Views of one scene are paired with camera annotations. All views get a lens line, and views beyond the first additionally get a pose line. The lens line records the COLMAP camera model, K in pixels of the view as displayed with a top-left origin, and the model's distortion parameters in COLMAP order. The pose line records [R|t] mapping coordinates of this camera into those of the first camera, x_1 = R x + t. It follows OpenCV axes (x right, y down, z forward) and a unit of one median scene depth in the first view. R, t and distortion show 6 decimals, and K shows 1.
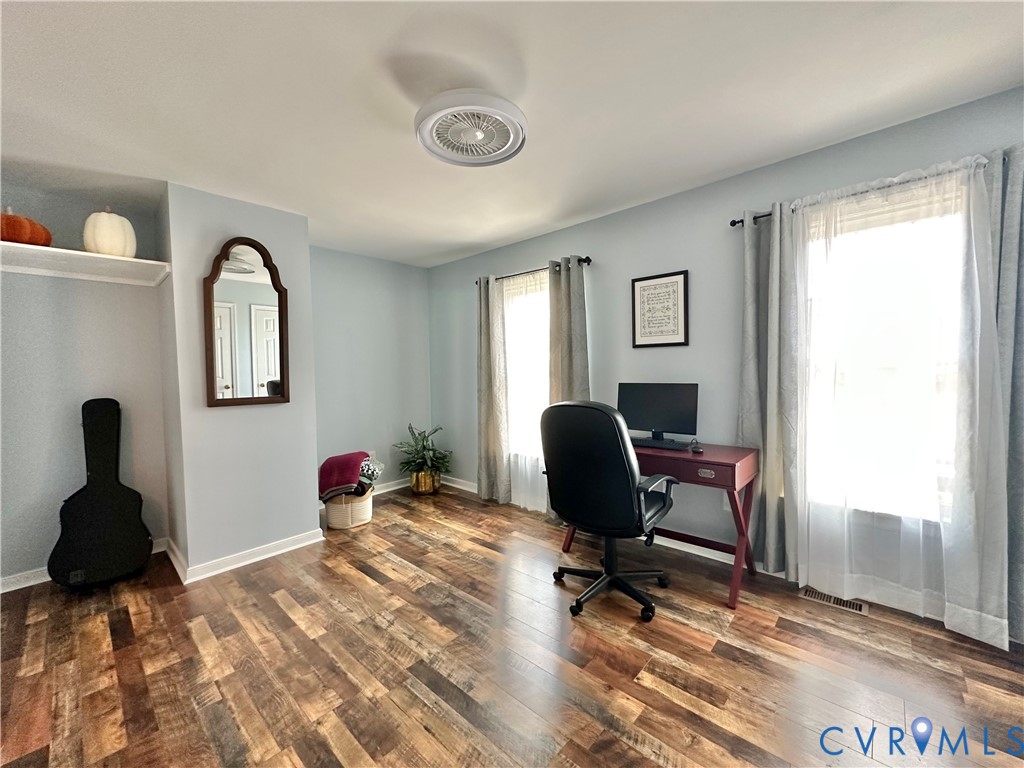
lens RADIAL K [[407.7, 0, 507.3], [0, 407.7, 382.6], [0, 0, 1]] dist [-0.000164, 0.000076]
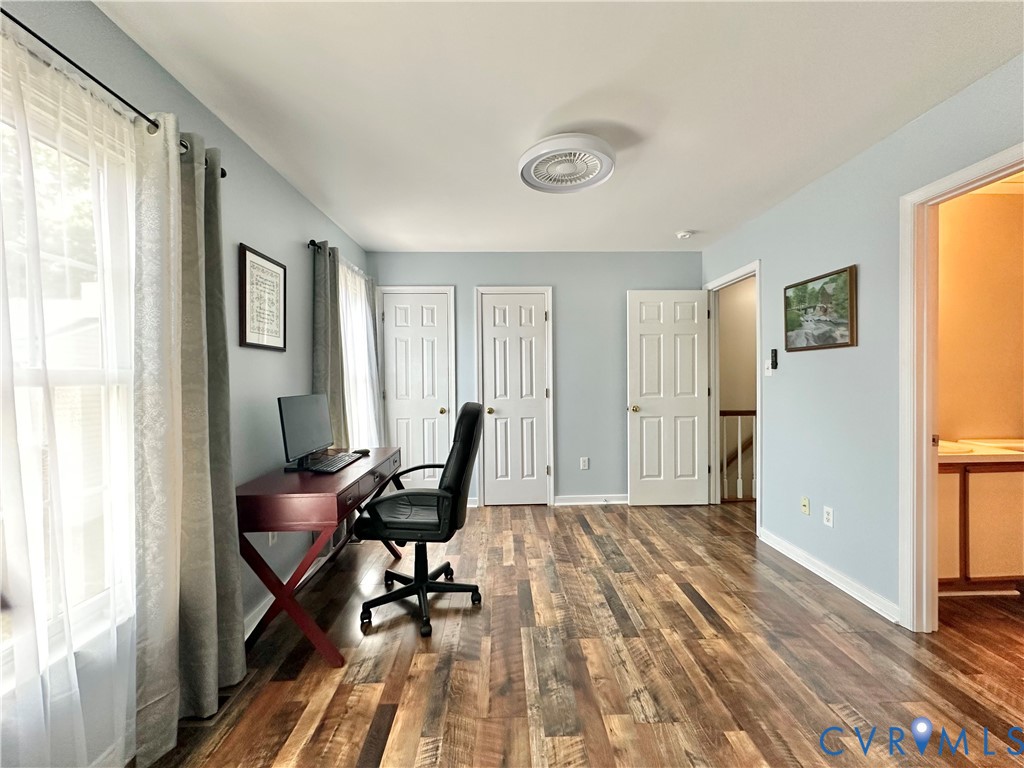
lens RADIAL K [[420.6, 0, 509.7], [0, 420.6, 383.5], [0, 0, 1]] dist [-0.002507, 0.000043]
pose [[-0.706007, 0.021671, 0.707873, -0.625243], [0.051894, 0.998428, 0.021191, -0.022027], [-0.706301, 0.051696, -0.706022, 1.539423]]
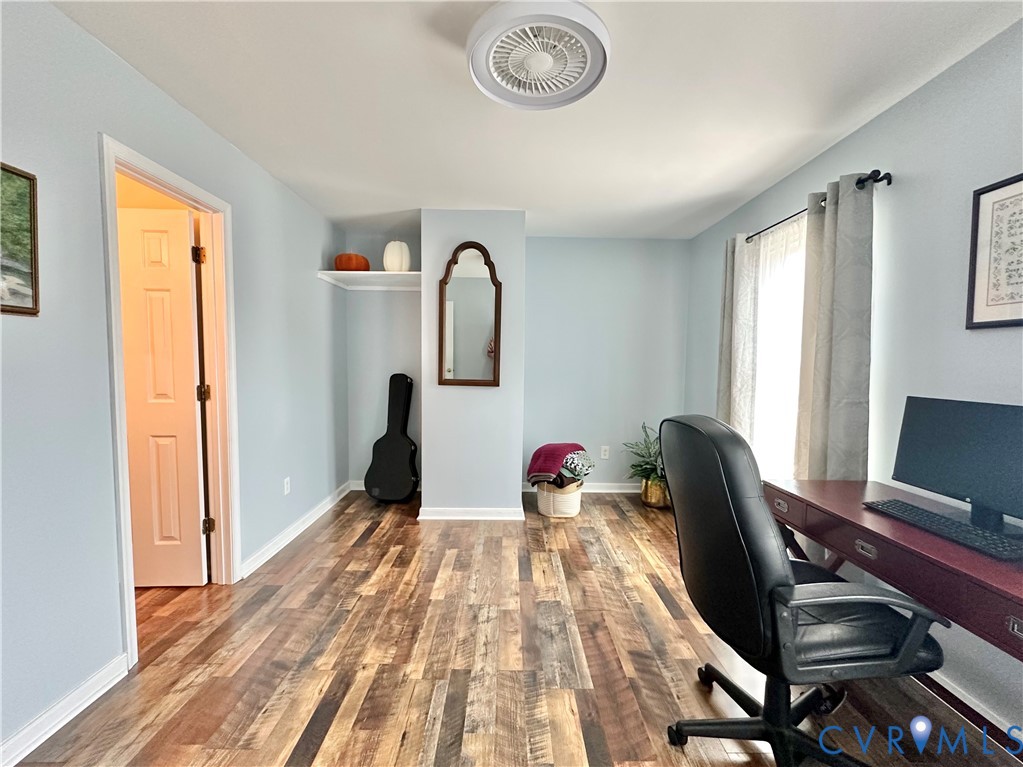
lens RADIAL K [[420.2, 0, 509.2], [0, 420.2, 383.0], [0, 0, 1]] dist [-0.002507, 0.000043]
pose [[0.687921, 0.068916, -0.722506, 0.389519], [-0.053830, 0.997585, 0.043900, -0.015629], [0.723787, 0.008693, 0.689969, 0.312795]]
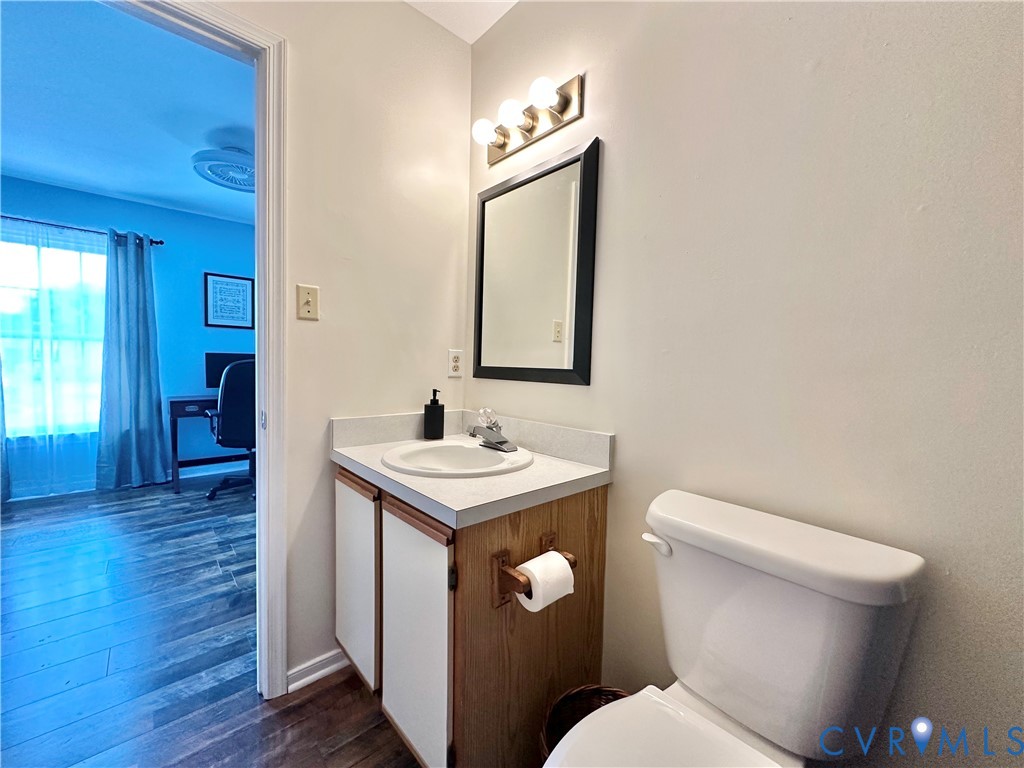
lens RADIAL K [[412.9, 0, 511.1], [0, 412.9, 386.1], [0, 0, 1]] dist [-0.001360, 0.000014]
pose [[0.092028, -0.031243, 0.995266, -1.168047], [0.010818, 0.999480, 0.030375, 0.096376], [-0.995698, 0.007972, 0.092319, -0.092274]]
